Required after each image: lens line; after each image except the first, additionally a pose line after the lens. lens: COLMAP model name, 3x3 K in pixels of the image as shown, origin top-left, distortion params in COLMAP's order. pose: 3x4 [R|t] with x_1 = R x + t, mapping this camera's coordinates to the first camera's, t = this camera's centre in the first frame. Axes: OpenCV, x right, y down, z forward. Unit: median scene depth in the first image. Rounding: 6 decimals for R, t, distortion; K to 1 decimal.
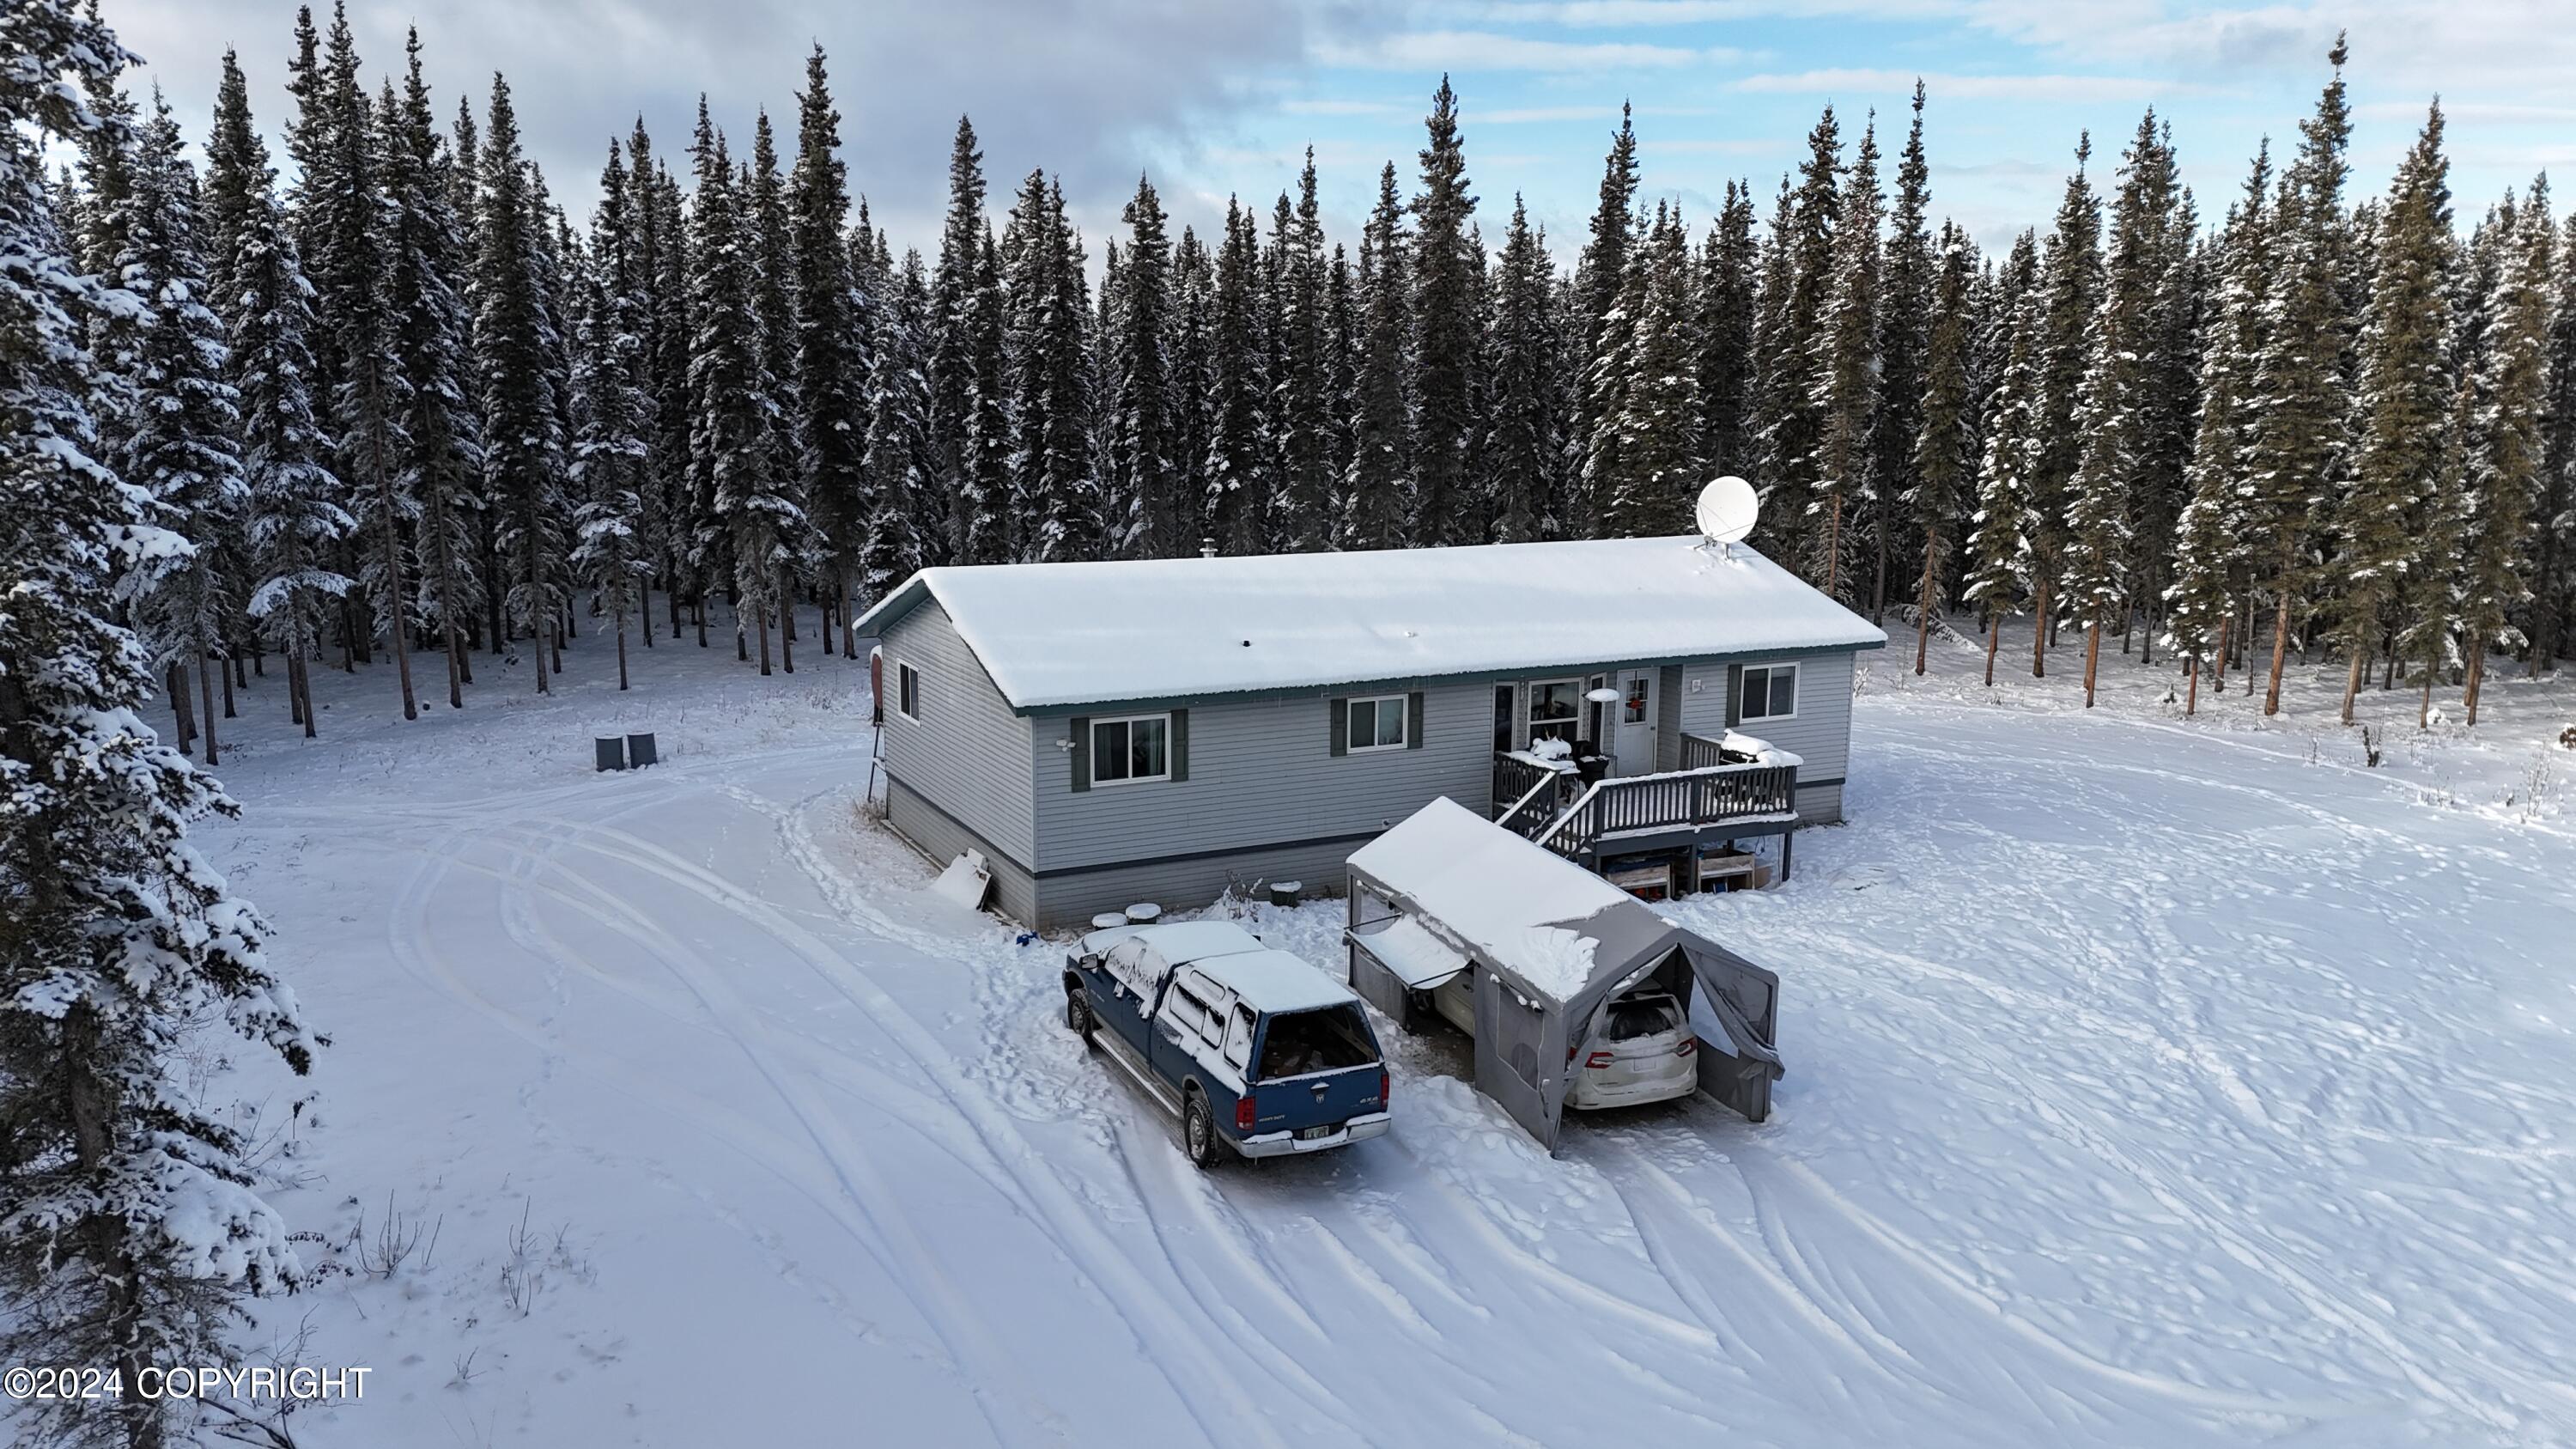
lens RADIAL K [[1882.8, 0, 1283.8], [0, 1882.8, 722.9], [0, 0, 1]] dist [0.088516, -0.090041]
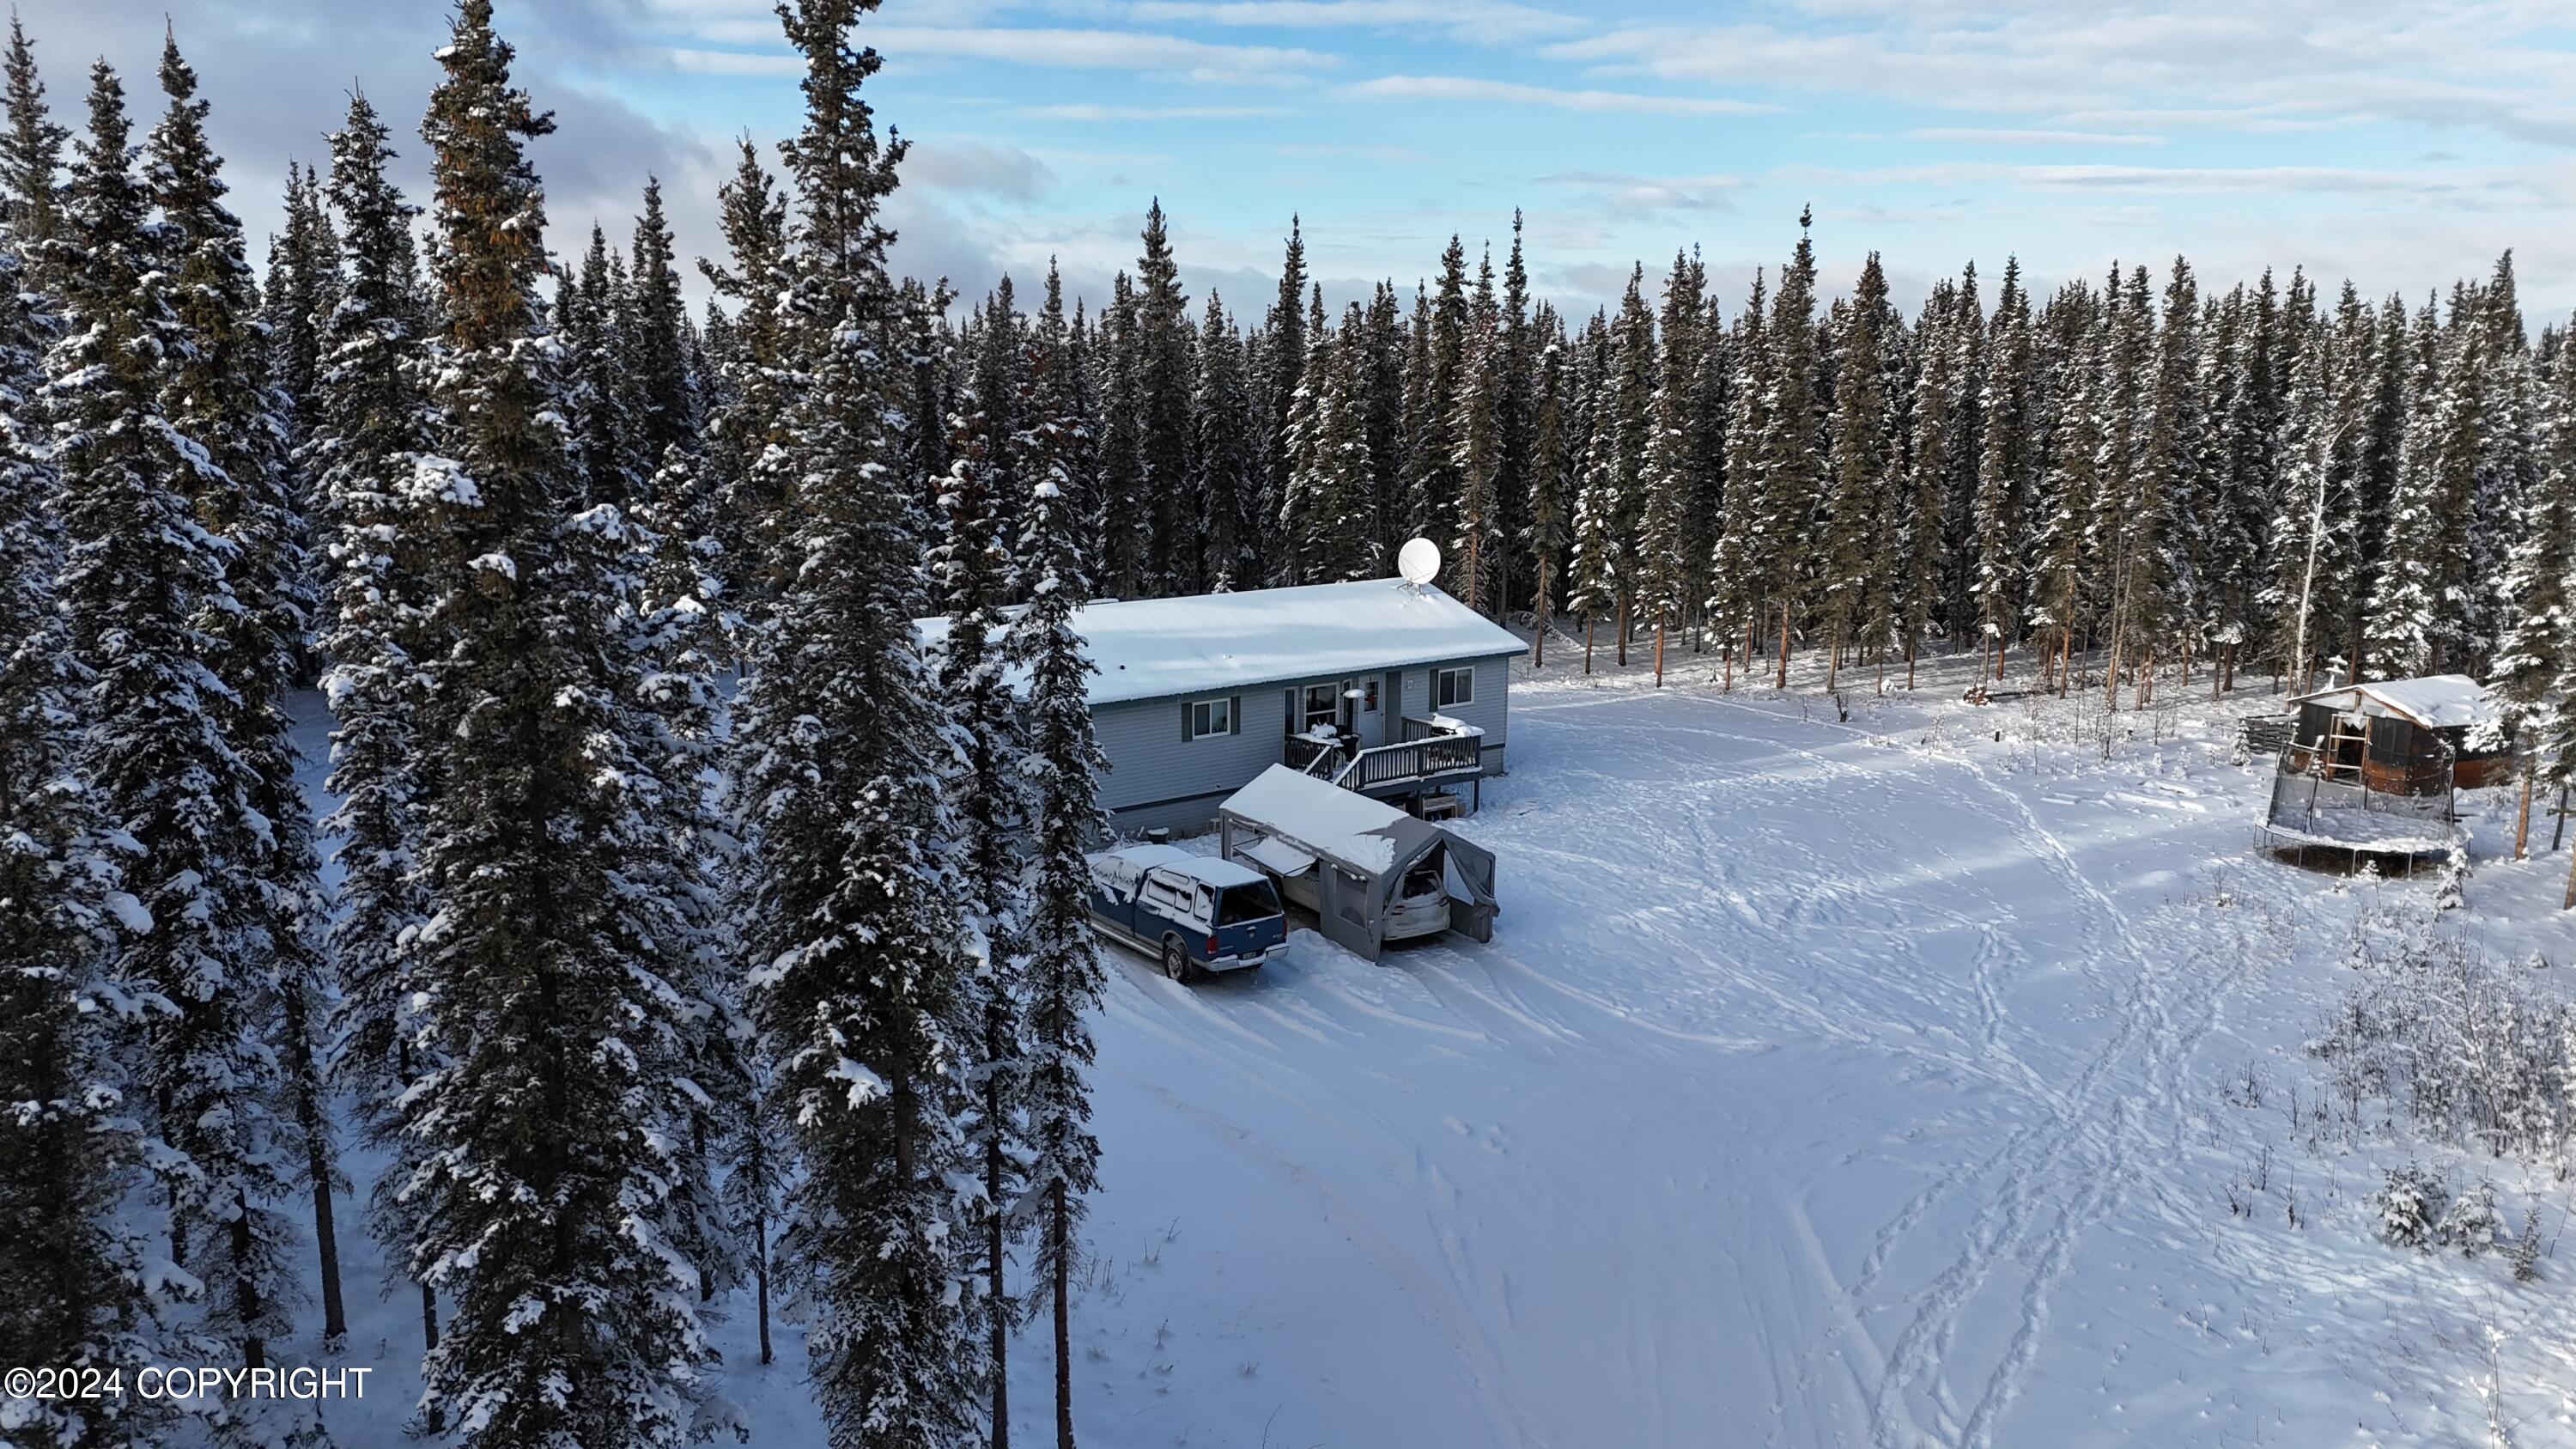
lens RADIAL K [[1882.8, 0, 1280.8], [0, 1882.8, 730.6], [0, 0, 1]] dist [0.088516, -0.090041]
pose [[0.979004, -0.040909, 0.199696, -0.121988], [0.039771, 0.999162, 0.009705, -0.001503], [-0.199925, -0.001559, 0.979810, -0.289446]]
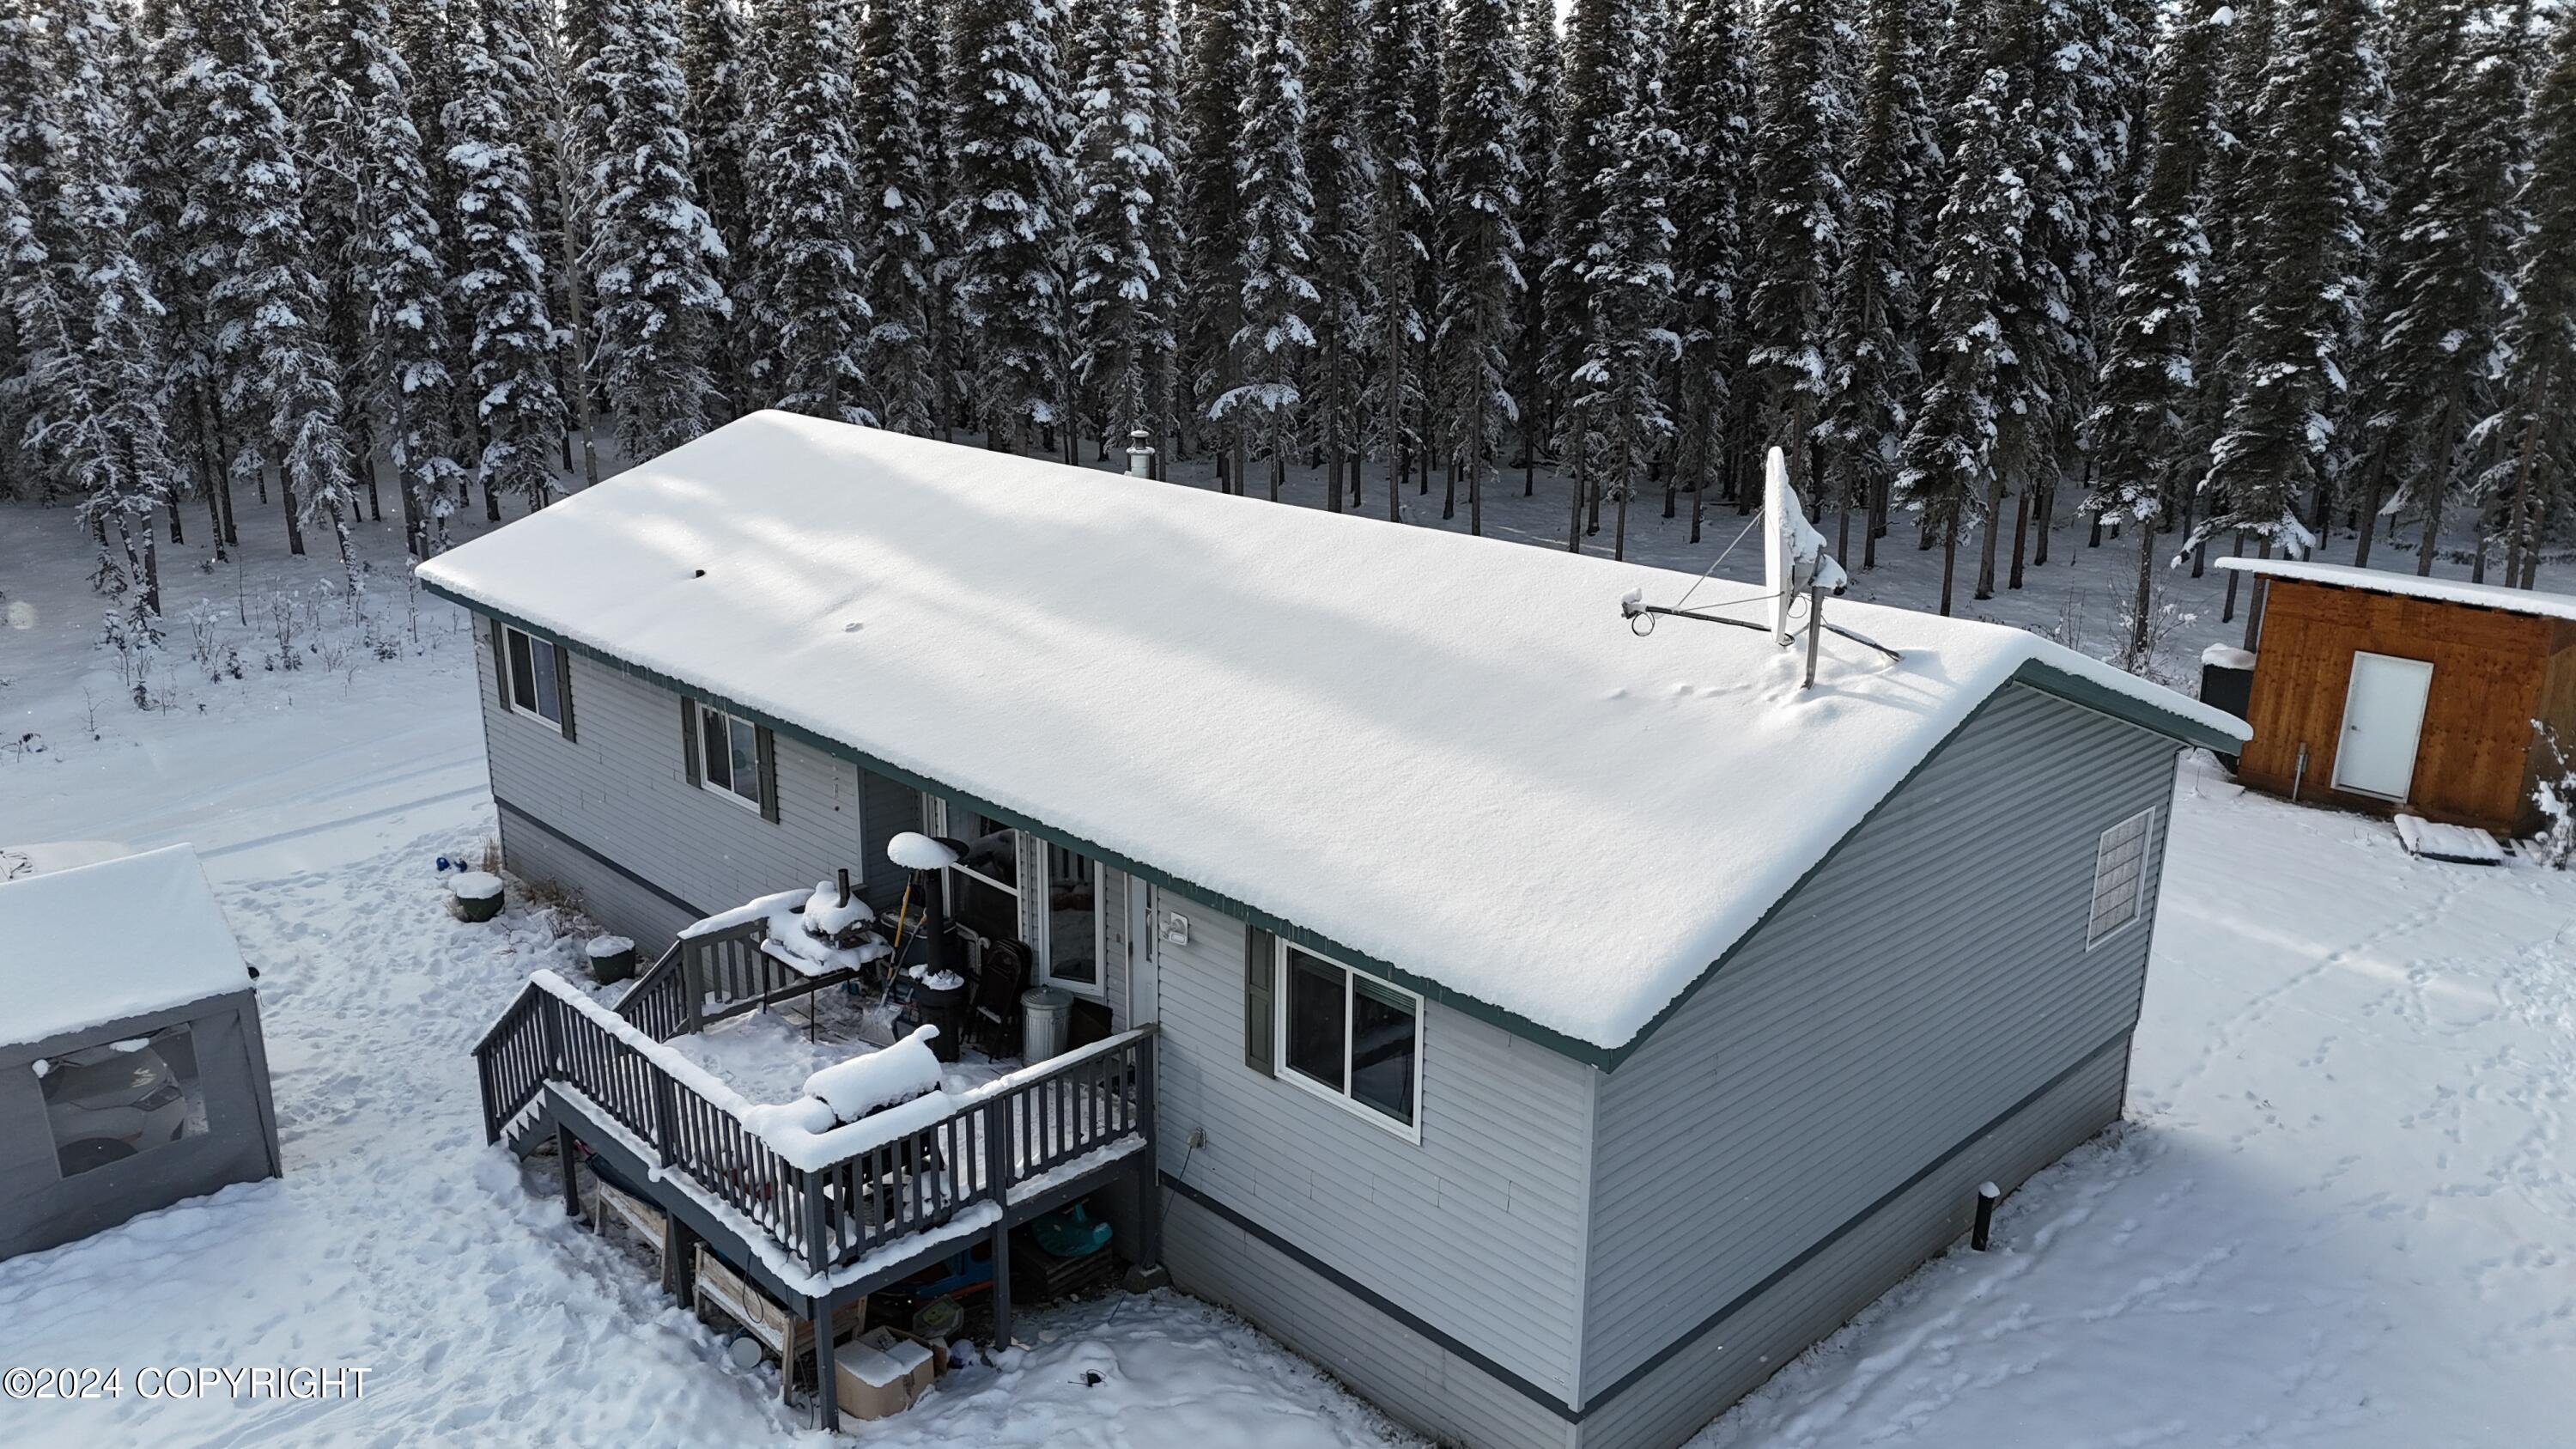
lens RADIAL K [[1882.8, 0, 1280.7], [0, 1882.8, 721.9], [0, 0, 1]] dist [0.088516, -0.090041]
pose [[0.286527, 0.259034, -0.922390, 0.410851], [-0.183064, 0.959820, 0.212679, -0.106837], [0.940420, 0.107918, 0.322434, 0.624147]]
